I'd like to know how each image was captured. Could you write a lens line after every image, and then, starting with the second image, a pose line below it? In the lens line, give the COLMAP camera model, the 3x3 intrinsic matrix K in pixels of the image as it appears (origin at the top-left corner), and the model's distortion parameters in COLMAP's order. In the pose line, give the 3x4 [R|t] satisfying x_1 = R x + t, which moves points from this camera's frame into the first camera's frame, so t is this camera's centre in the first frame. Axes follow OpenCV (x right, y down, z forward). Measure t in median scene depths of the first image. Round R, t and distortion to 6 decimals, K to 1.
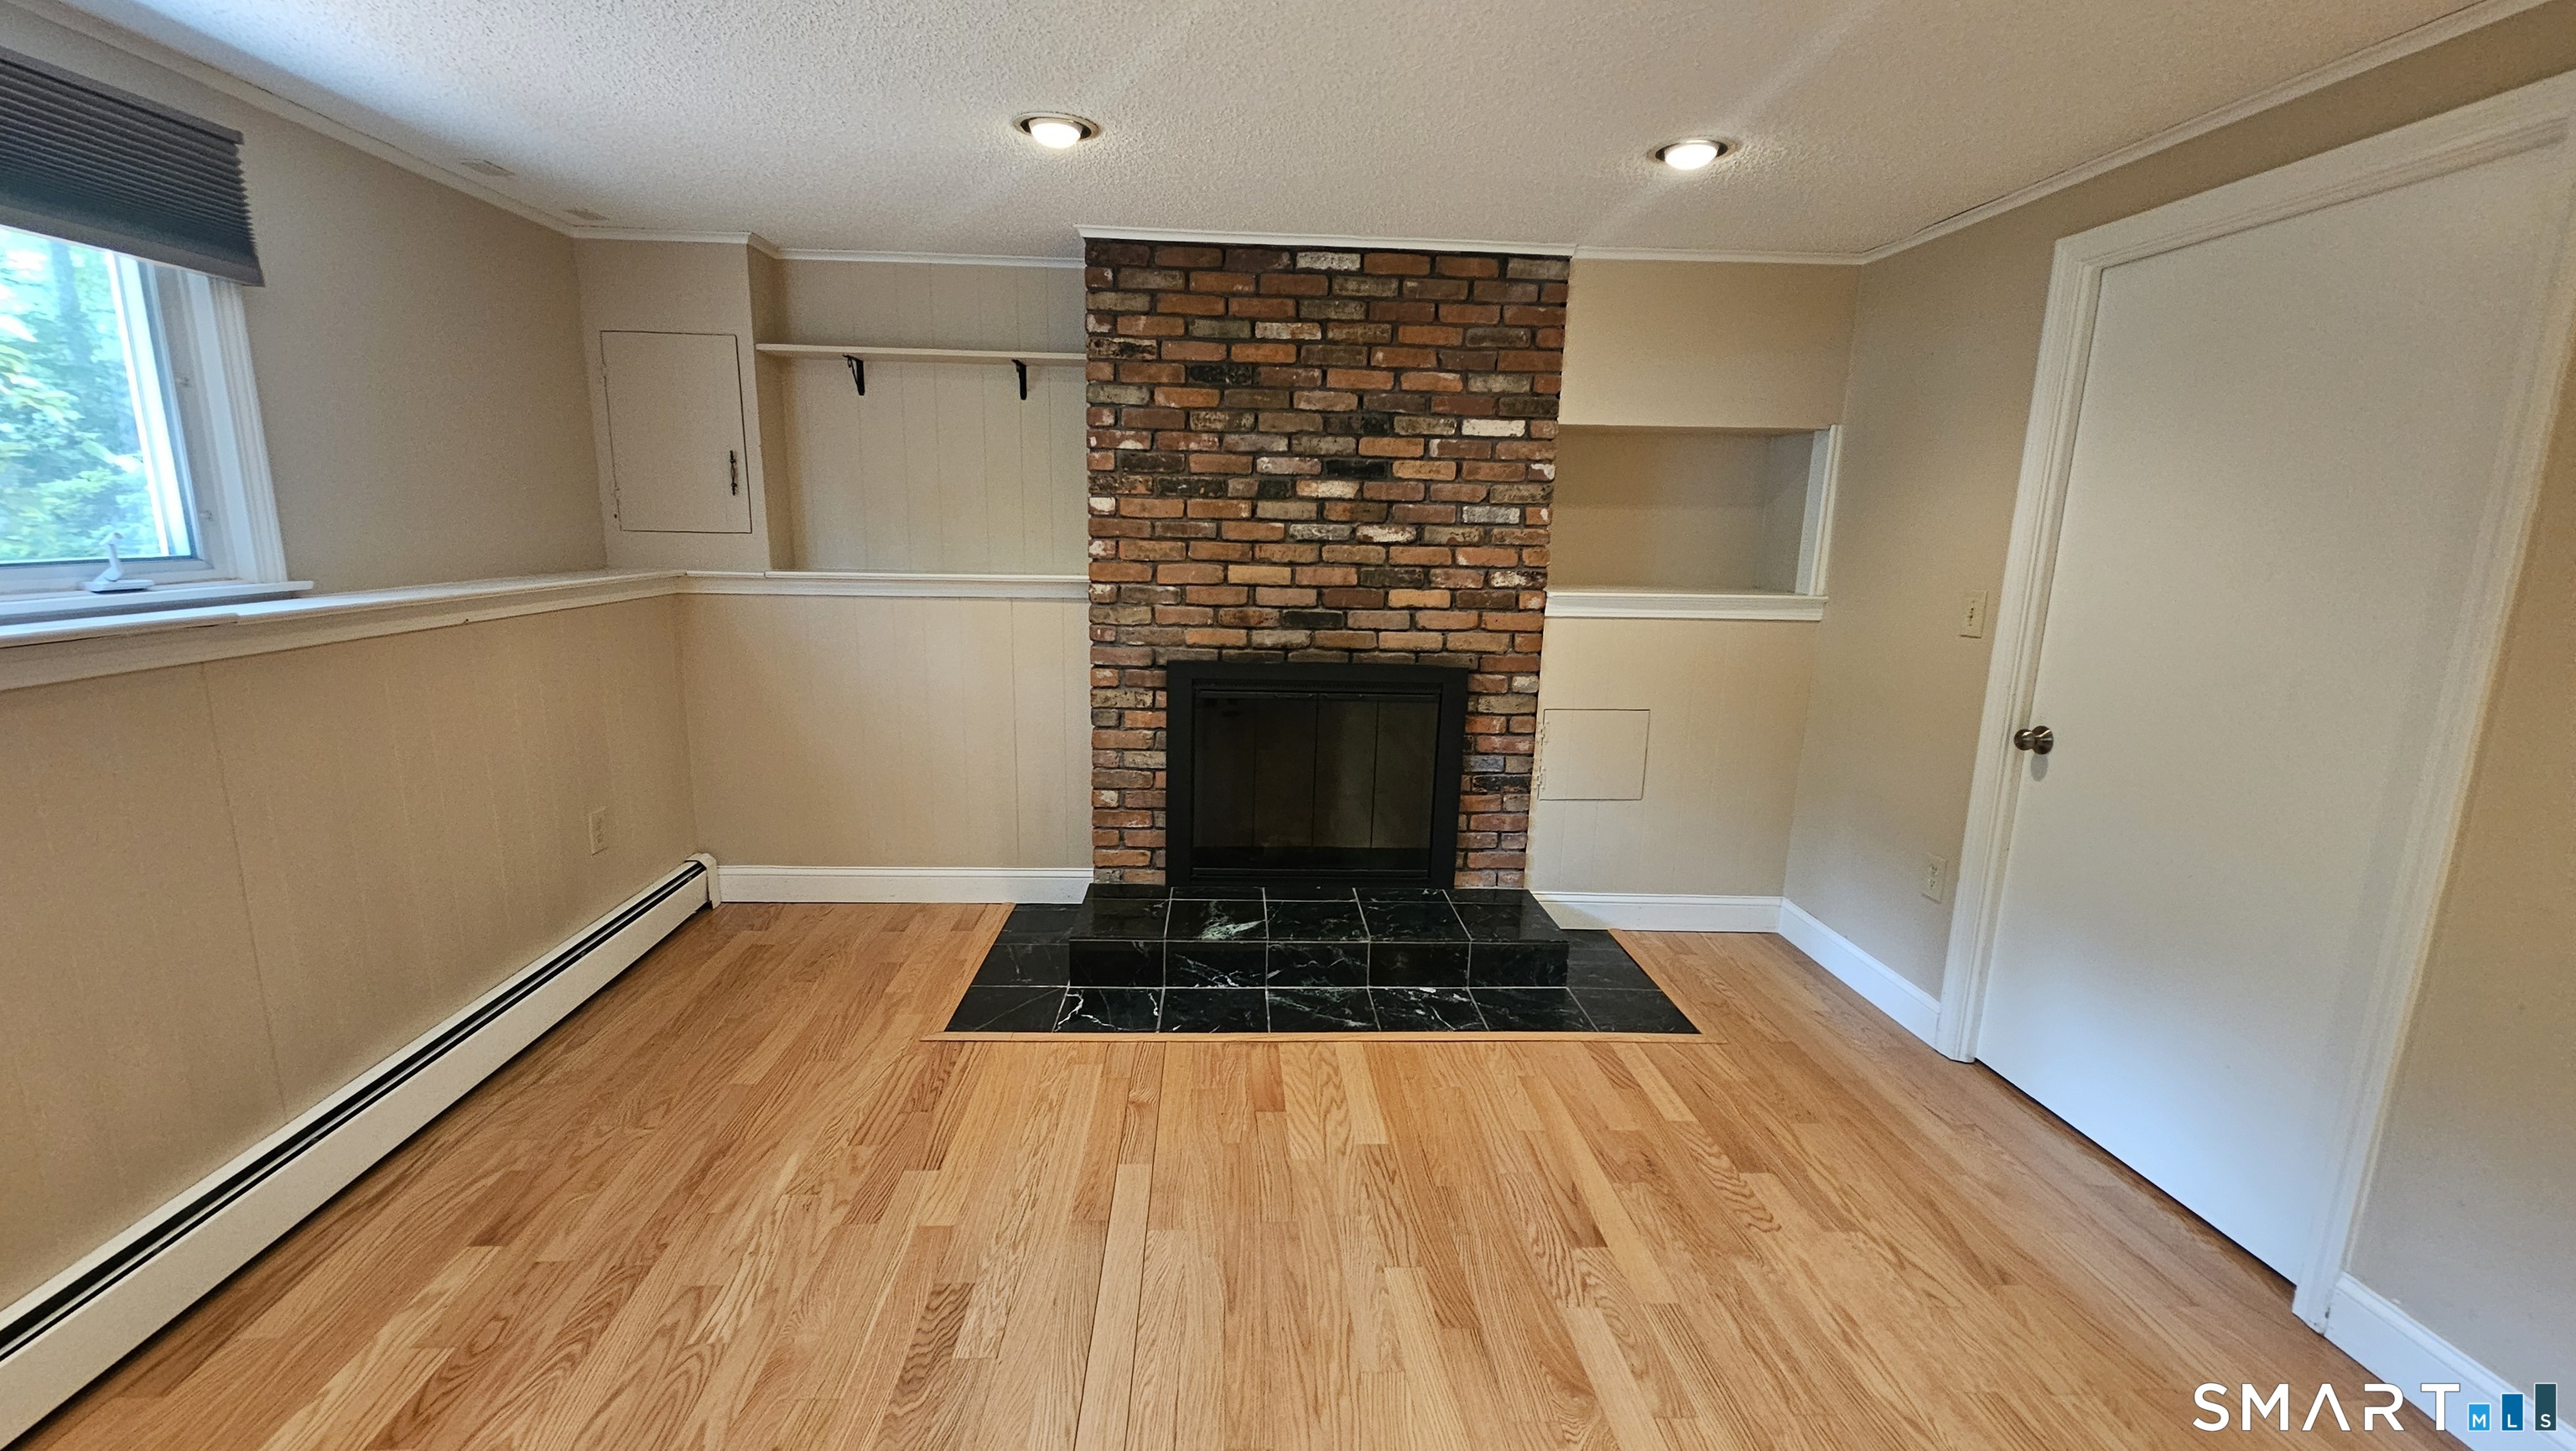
lens RADIAL K [[1044.7, 0, 1272.4], [0, 1044.7, 733.5], [0, 0, 1]] dist [0.000493, -0.000264]
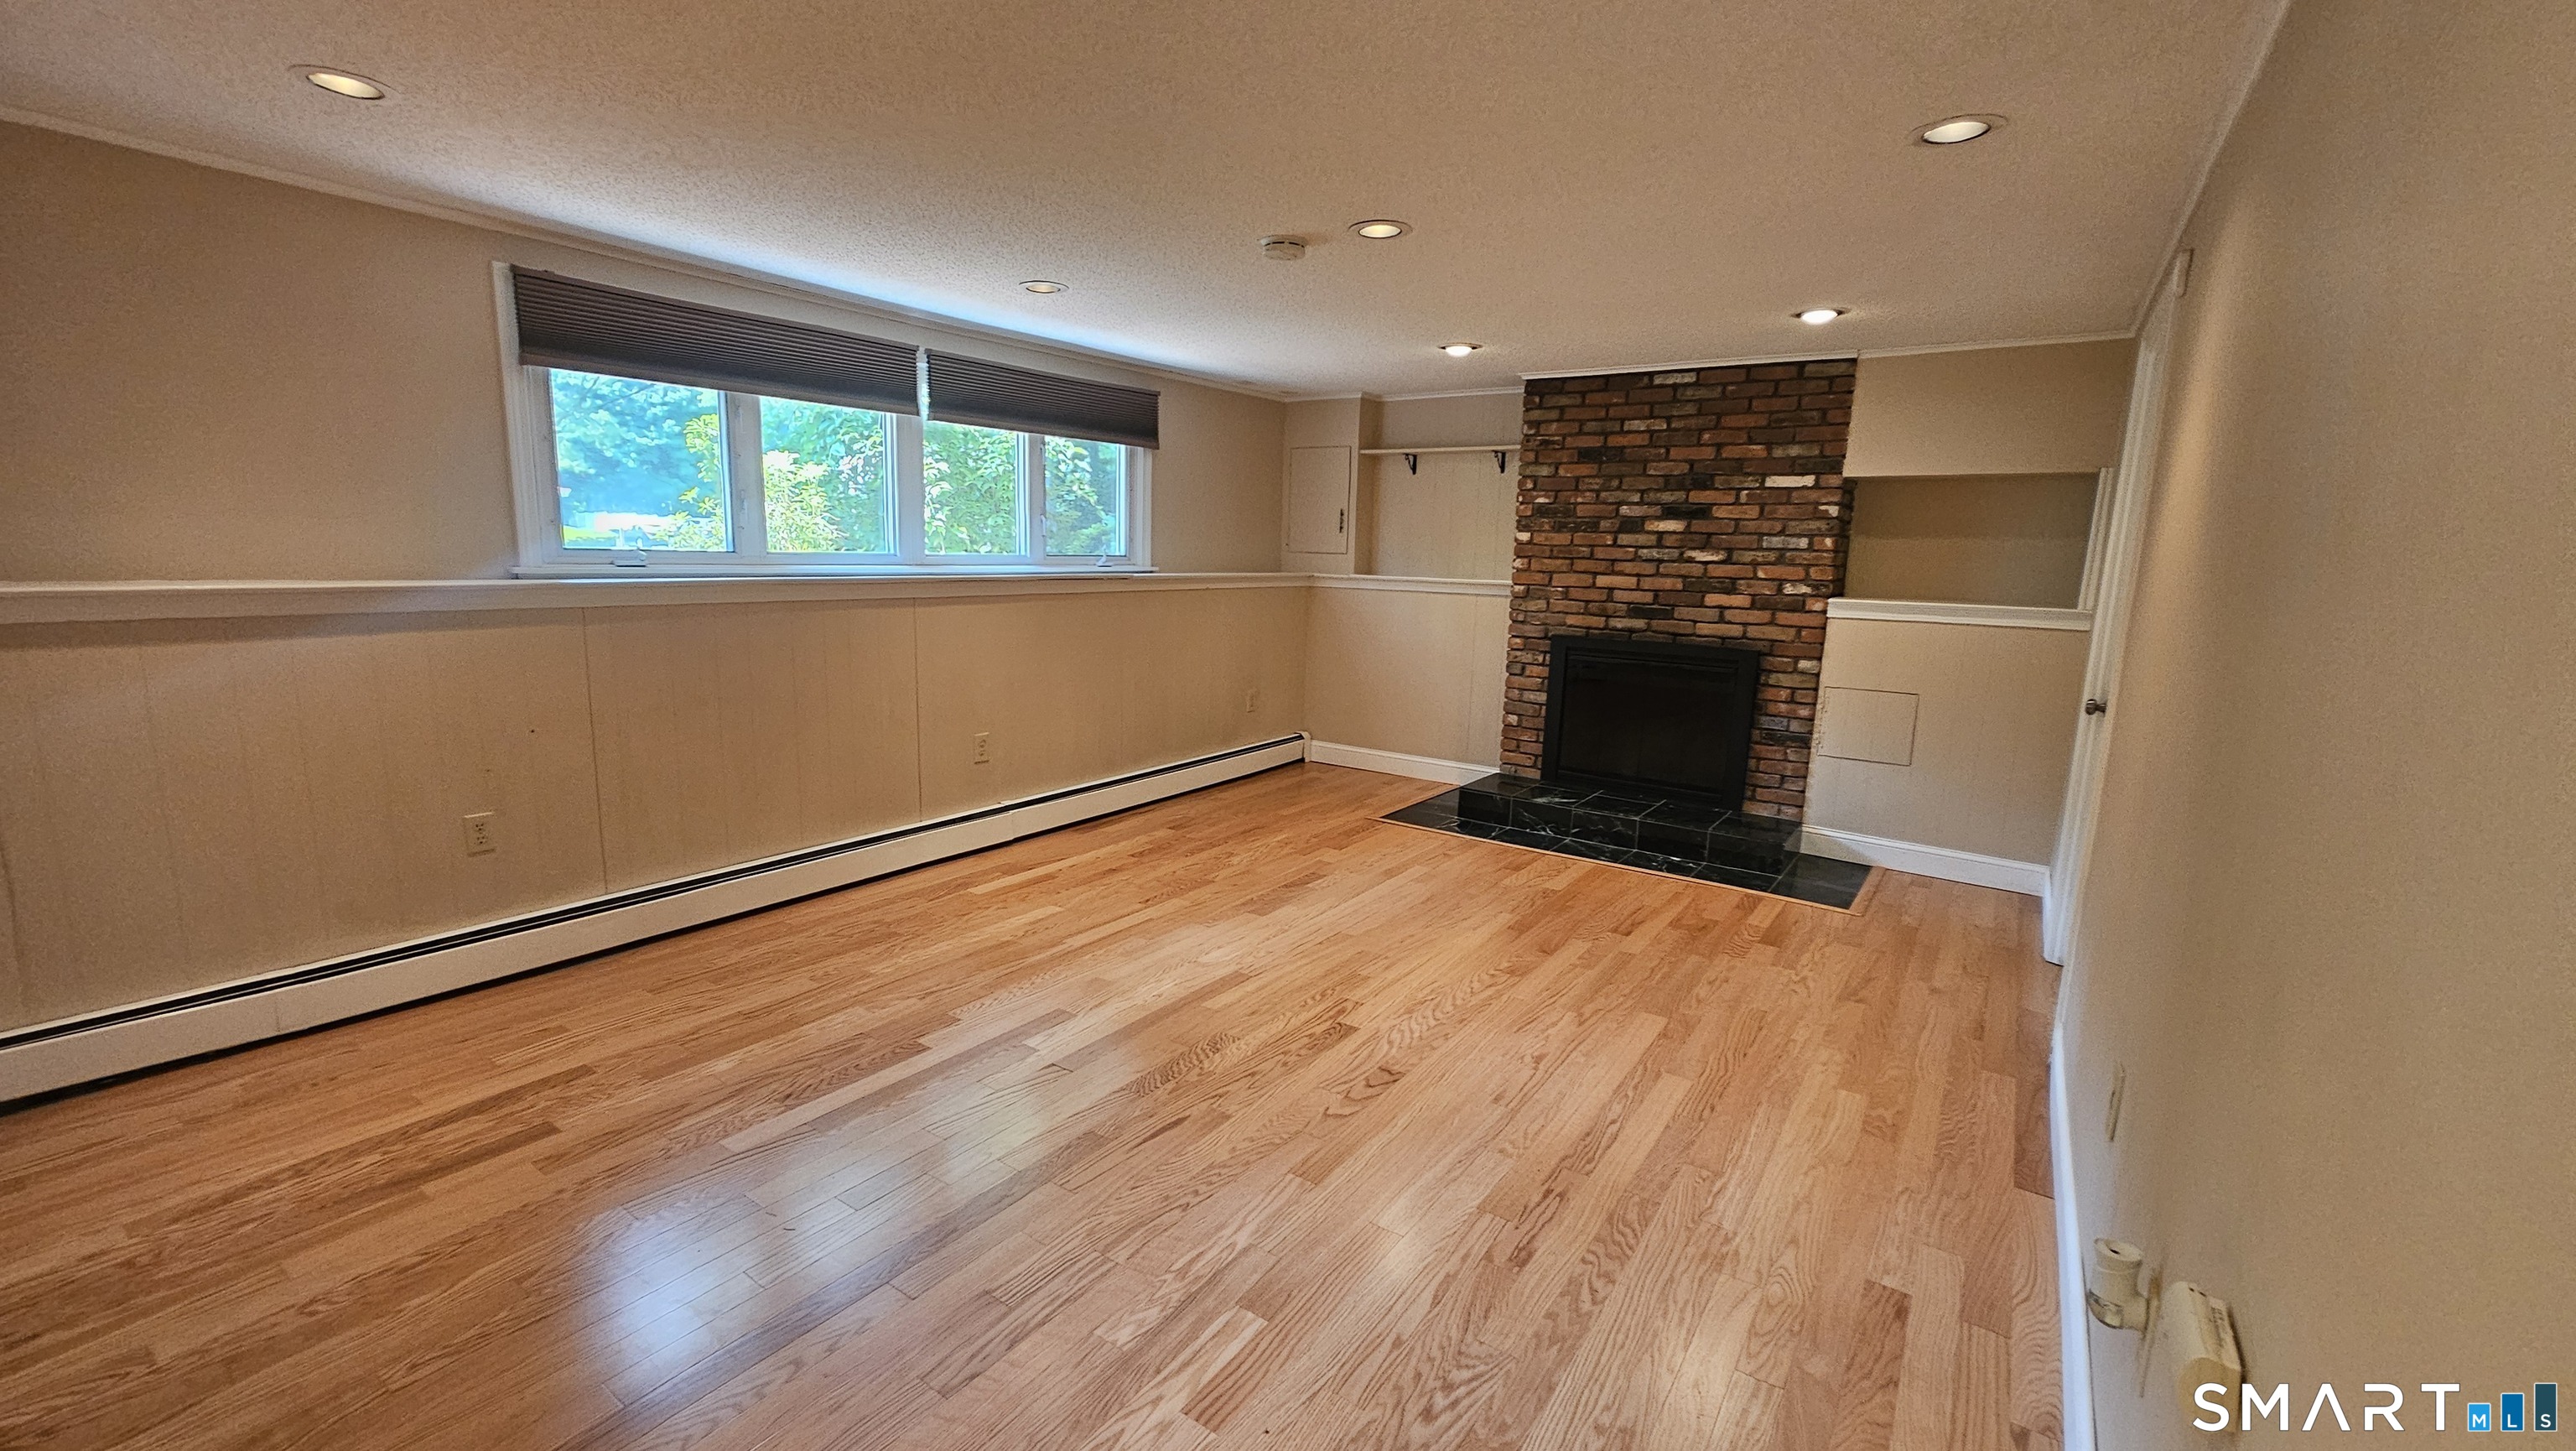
lens RADIAL K [[1044.7, 0, 1284.1], [0, 1044.7, 723.3], [0, 0, 1]] dist [0.000493, -0.000264]
pose [[0.798321, 0.100594, -0.593772, 0.540769], [-0.131780, 0.991236, -0.009247, 0.135253], [0.587637, 0.085629, 0.804581, -0.512529]]
